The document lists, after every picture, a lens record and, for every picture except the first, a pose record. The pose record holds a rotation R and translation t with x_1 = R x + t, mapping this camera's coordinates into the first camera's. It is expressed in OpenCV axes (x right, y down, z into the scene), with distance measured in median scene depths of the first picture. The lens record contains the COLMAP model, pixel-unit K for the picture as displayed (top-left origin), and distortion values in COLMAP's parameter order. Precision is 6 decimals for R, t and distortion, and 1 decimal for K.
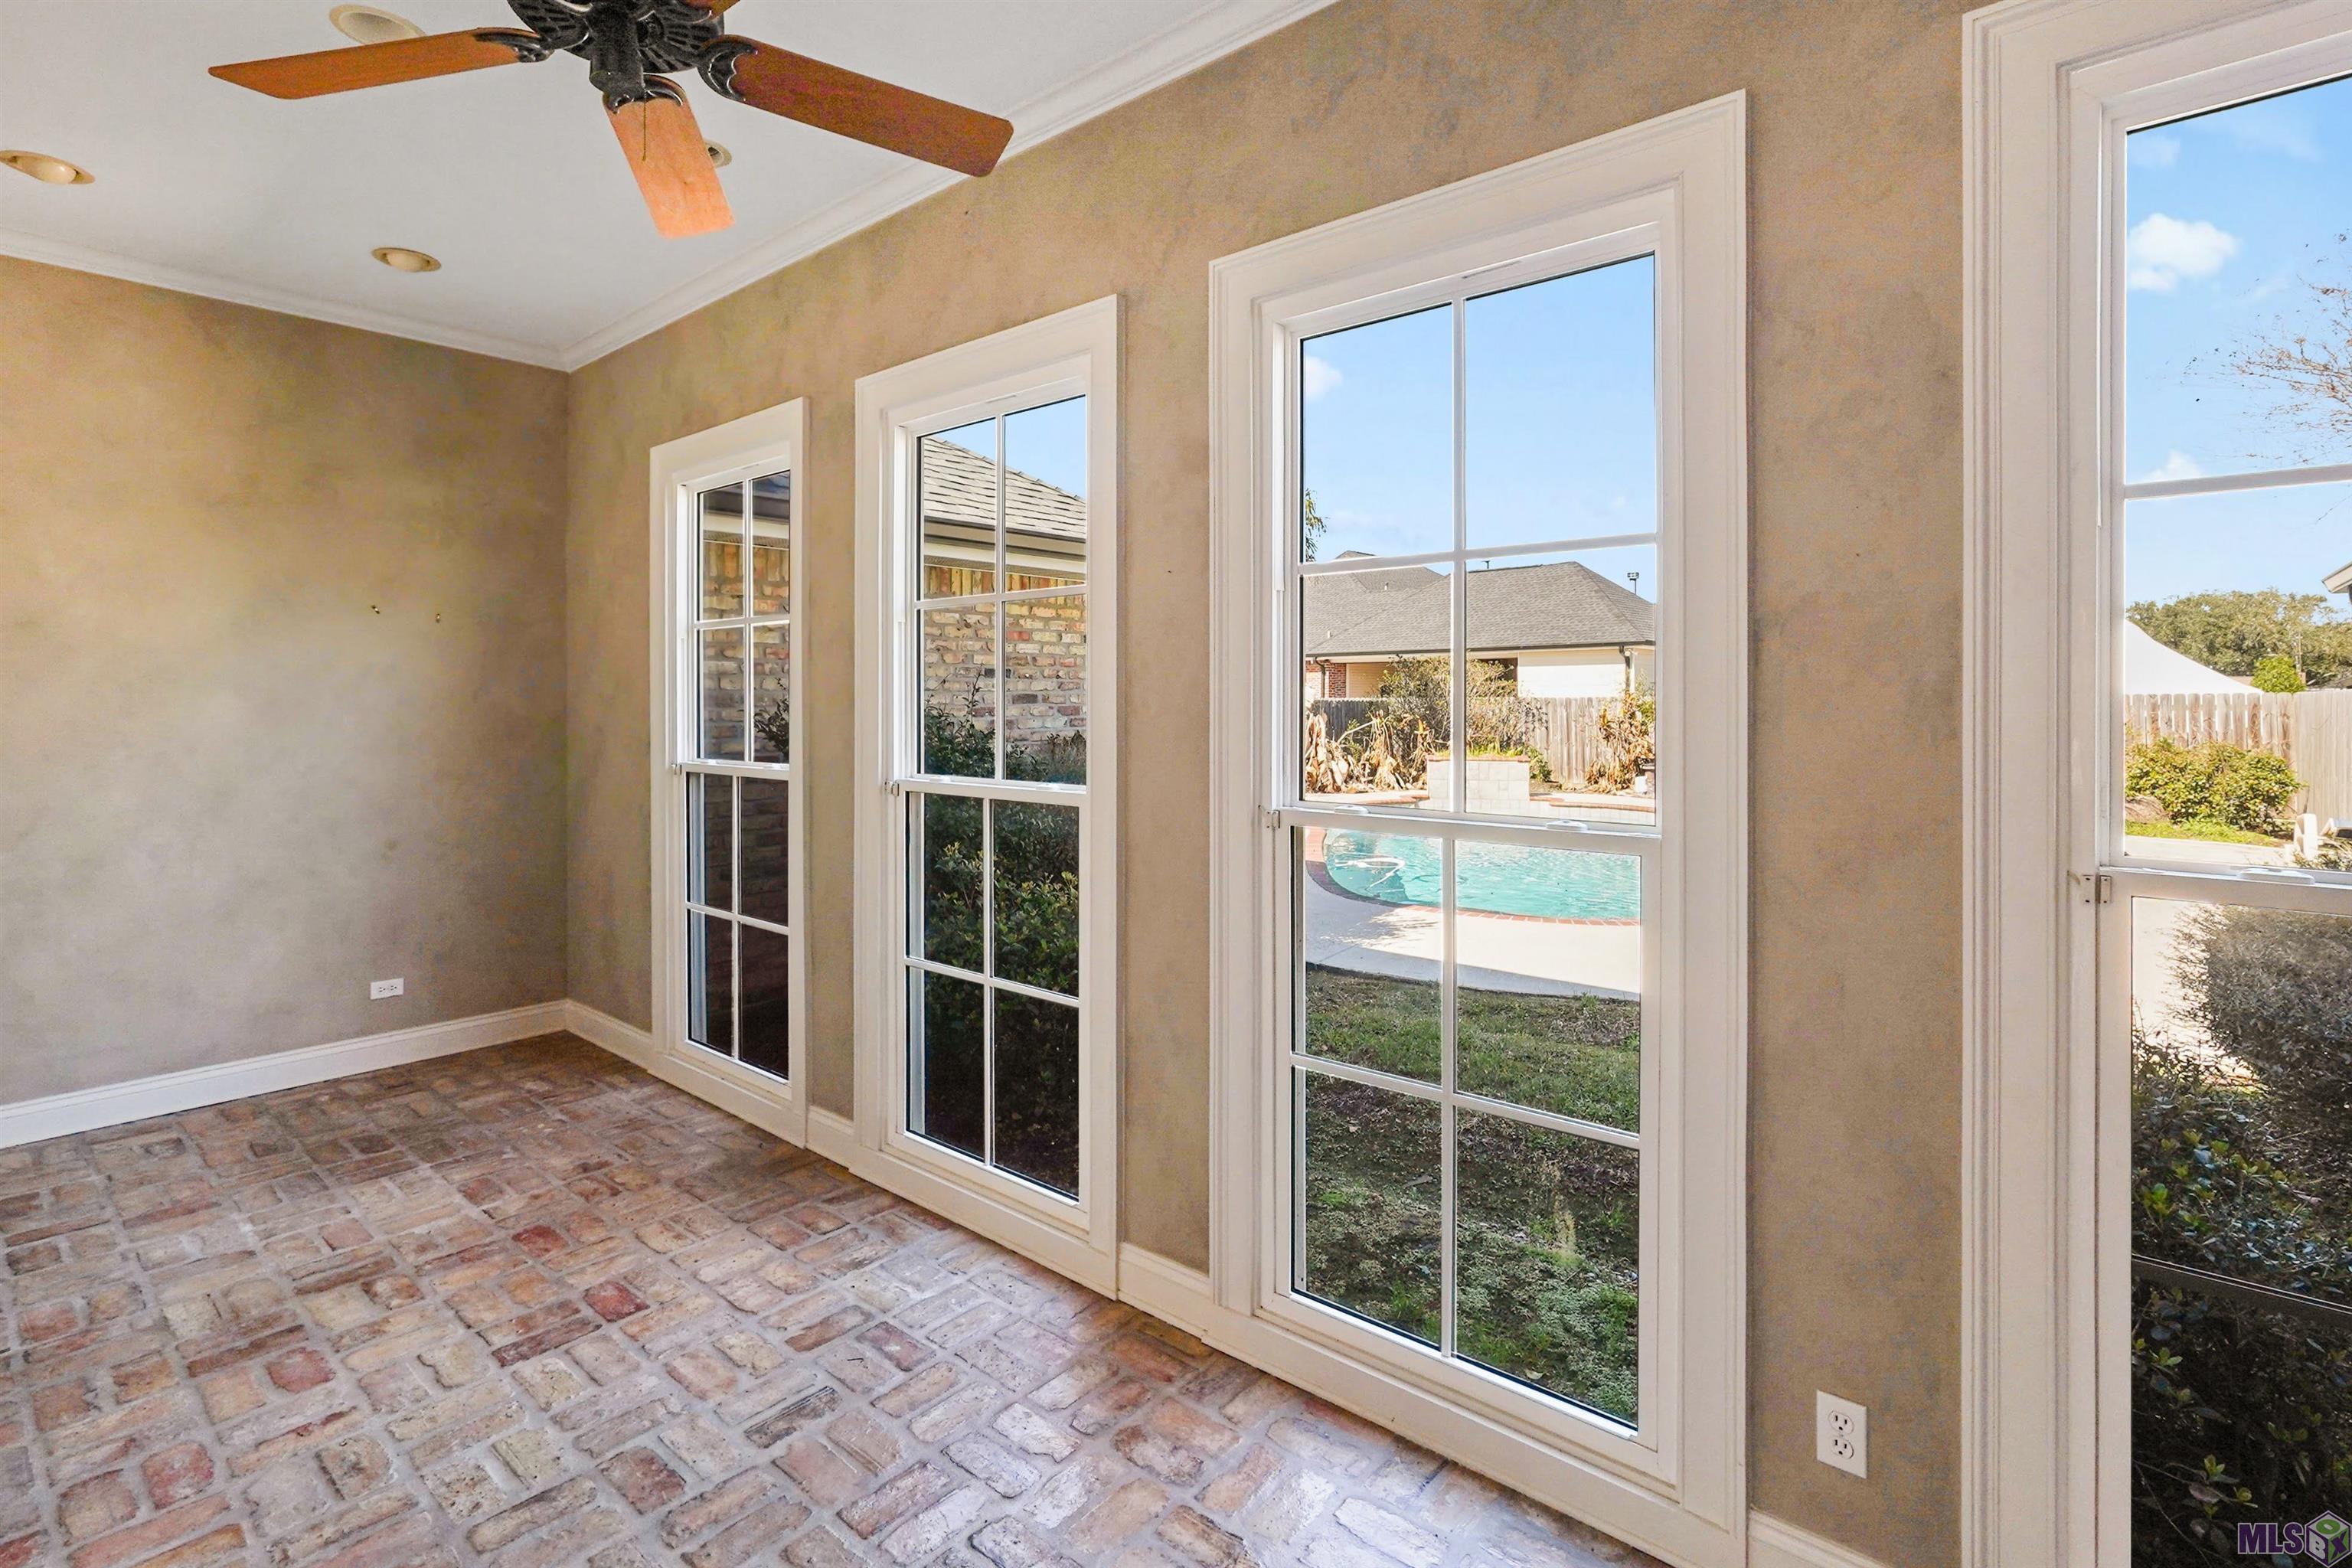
lens RADIAL K [[1105.1, 0, 1168.8], [0, 1105.1, 700.6], [0, 0, 1]] dist [-0.002056, -0.000165]
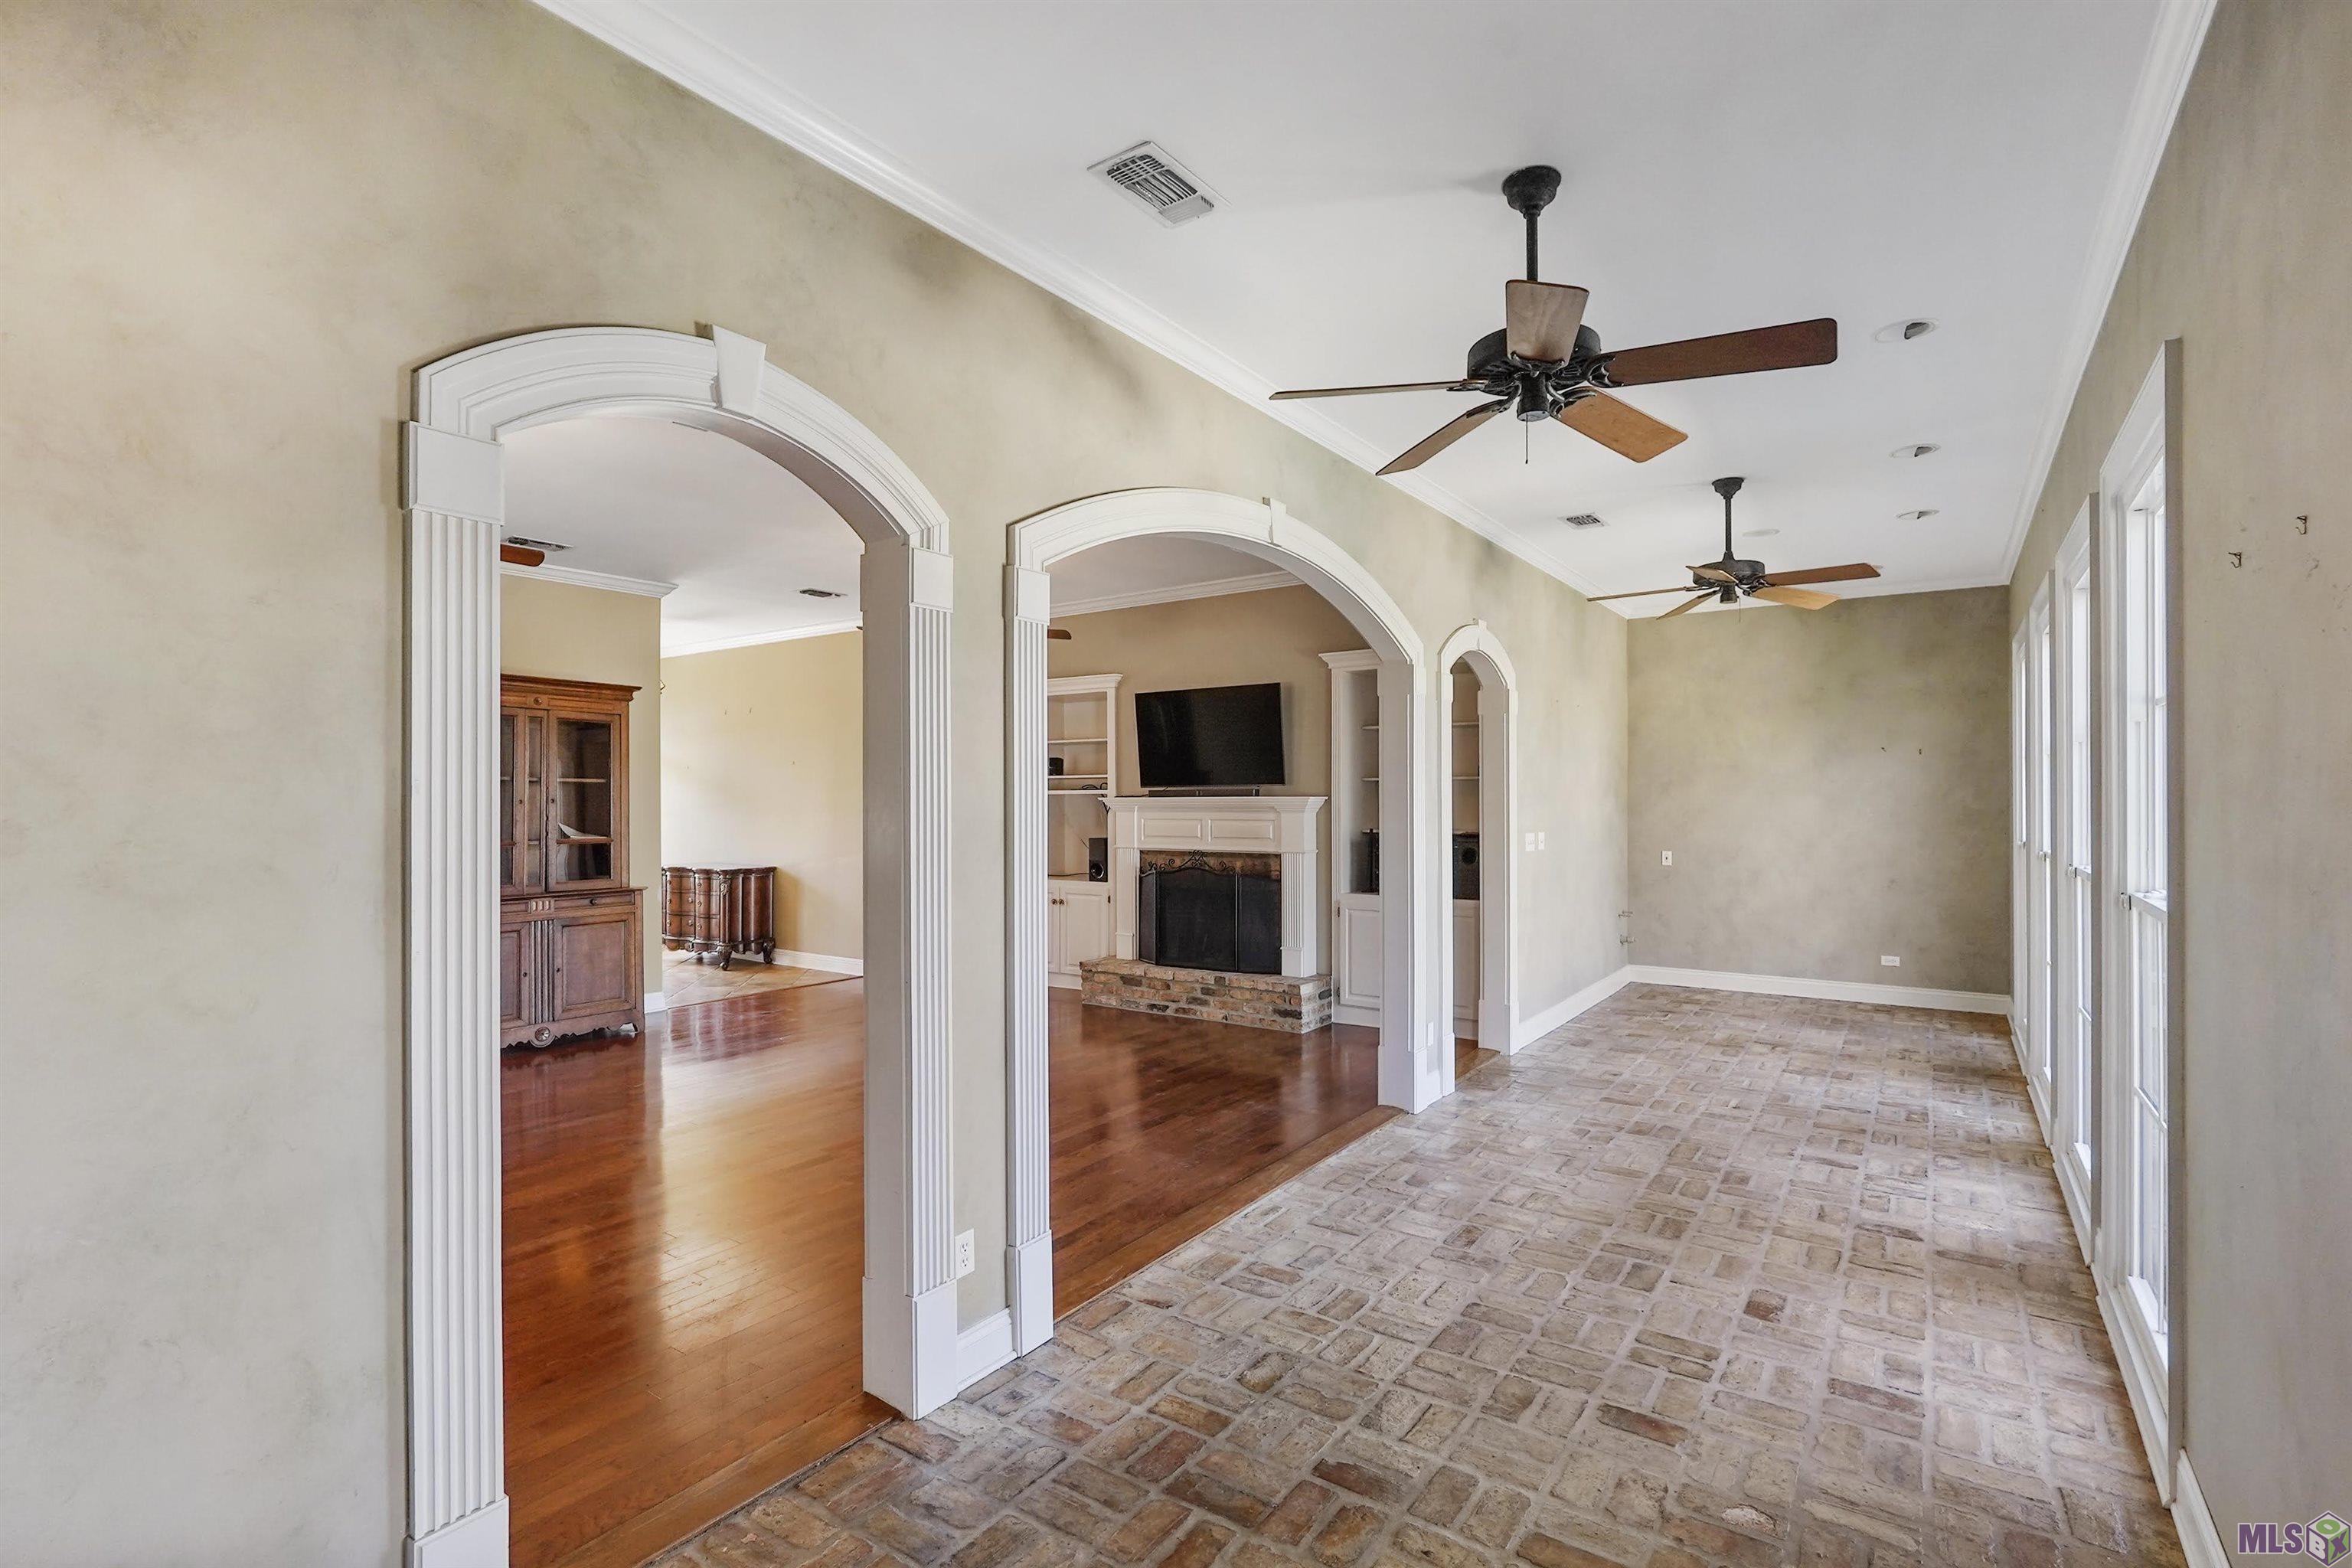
lens RADIAL K [[1080.8, 0, 1176.0], [0, 1080.8, 784.0], [0, 0, 1]] dist [-0.002555, 0.000291]
pose [[0.097311, -0.011819, -0.995184, 1.118155], [0.003056, 0.999928, -0.011577, -0.011277], [0.995249, -0.001915, 0.097340, -0.390489]]
